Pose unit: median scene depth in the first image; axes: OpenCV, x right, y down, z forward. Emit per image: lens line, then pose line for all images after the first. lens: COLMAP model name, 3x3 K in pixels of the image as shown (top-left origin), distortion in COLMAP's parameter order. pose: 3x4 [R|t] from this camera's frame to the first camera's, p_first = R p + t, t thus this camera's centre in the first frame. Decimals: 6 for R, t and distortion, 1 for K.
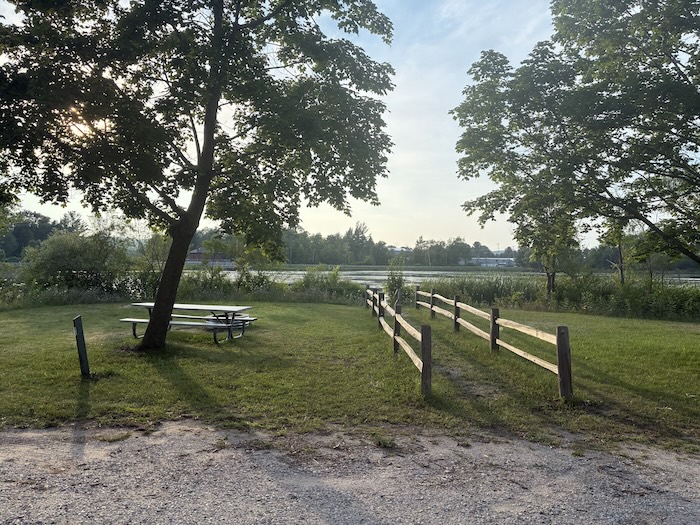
lens RADIAL K [[532.6, 0, 349.9], [0, 532.6, 245.0], [0, 0, 1]] dist [0.010884, -0.000196]
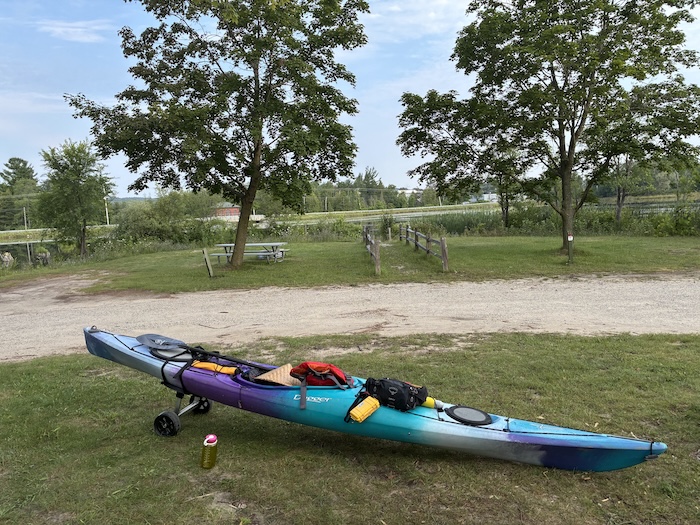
lens RADIAL K [[526.7, 0, 350.0], [0, 526.7, 262.5], [0, 0, 1]] dist [0.038390, -0.002200]
pose [[0.997406, -0.064840, -0.031244, 0.063900], [0.068481, 0.988519, 0.134688, -0.030415], [0.022152, -0.136478, 0.990395, -0.690455]]
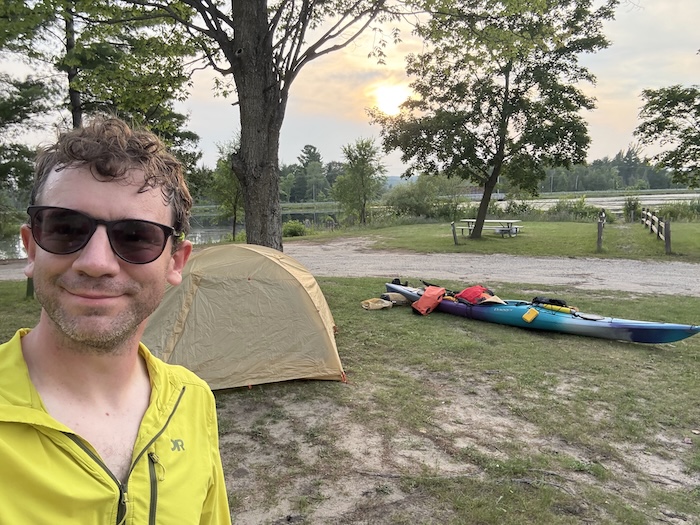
lens RADIAL K [[495.5, 0, 347.5], [0, 495.5, 275.0], [0, 0, 1]] dist [0.077858, -0.105003]
pose [[0.879456, 0.031433, -0.474940, 0.145616], [0.060439, 0.982366, 0.176932, -0.054661], [0.472127, -0.184309, 0.862048, -1.015255]]
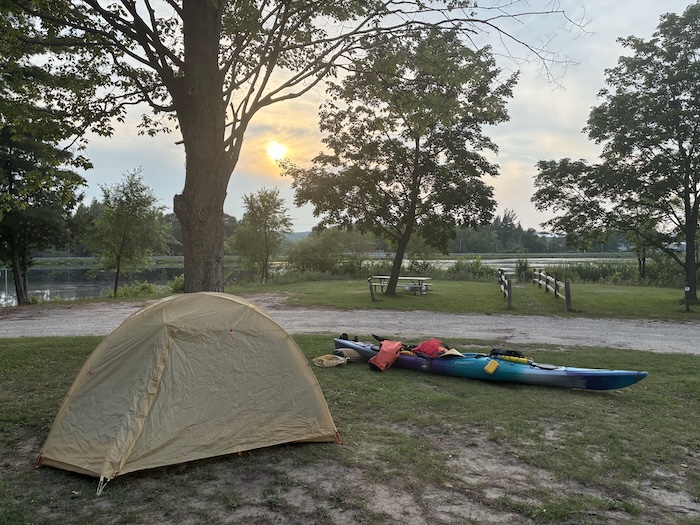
lens RADIAL K [[532.3, 0, 365.3], [0, 532.3, 266.0], [0, 0, 1]] dist [0.048552, -0.071107]
pose [[0.969825, -0.012574, -0.243478, 0.064442], [0.027102, 0.998040, 0.056410, -0.050503], [0.242291, -0.061307, 0.968265, -1.060310]]
